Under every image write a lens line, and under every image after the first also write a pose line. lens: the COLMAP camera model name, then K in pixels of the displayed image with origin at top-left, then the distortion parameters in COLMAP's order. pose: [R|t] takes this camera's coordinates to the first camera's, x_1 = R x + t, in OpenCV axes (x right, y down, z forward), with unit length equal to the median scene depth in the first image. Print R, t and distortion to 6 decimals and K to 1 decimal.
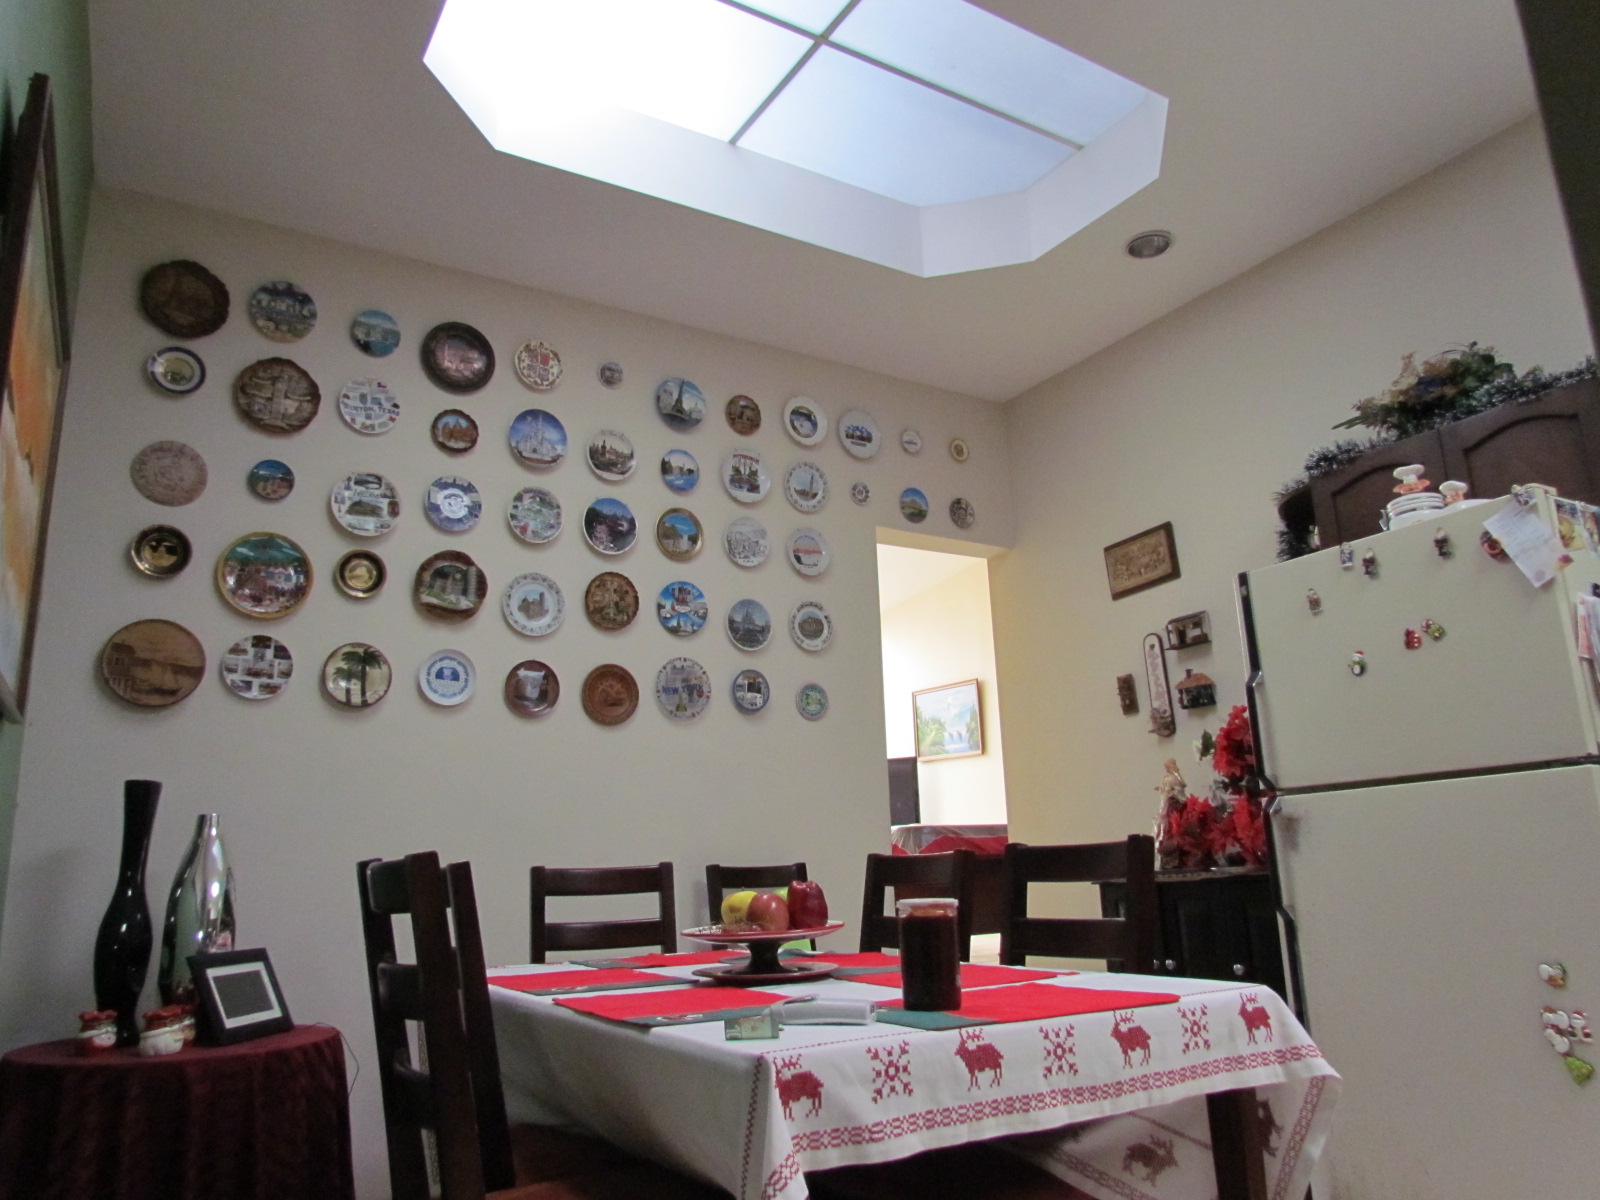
lens RADIAL K [[1142.6, 0, 799.5], [0, 1142.6, 596.4], [0, 0, 1]] dist [-0.038082, 0.020010]
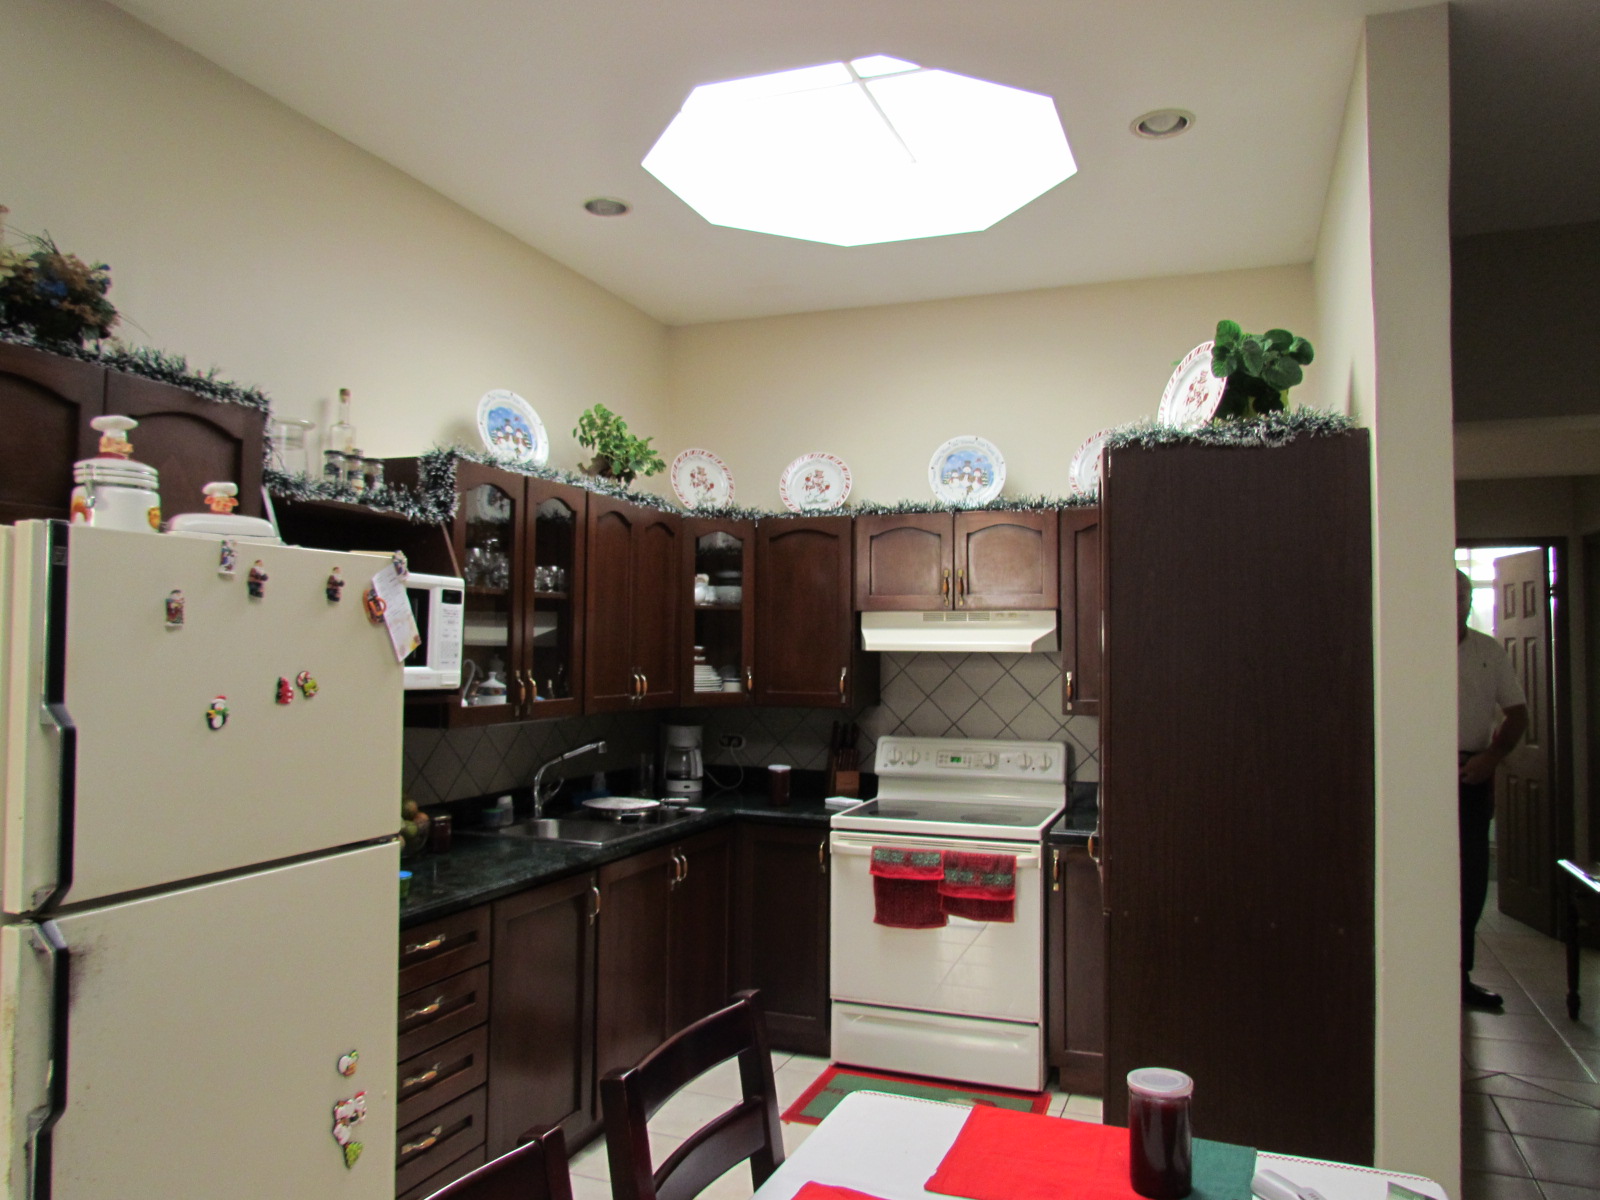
lens RADIAL K [[1142.6, 0, 800.1], [0, 1142.6, 602.3], [0, 0, 1]] dist [-0.038082, 0.020010]
pose [[-0.622279, 0.069208, 0.779730, -0.310752], [-0.161535, 0.963292, -0.214416, 0.091221], [-0.765947, -0.259380, -0.588257, 1.229470]]
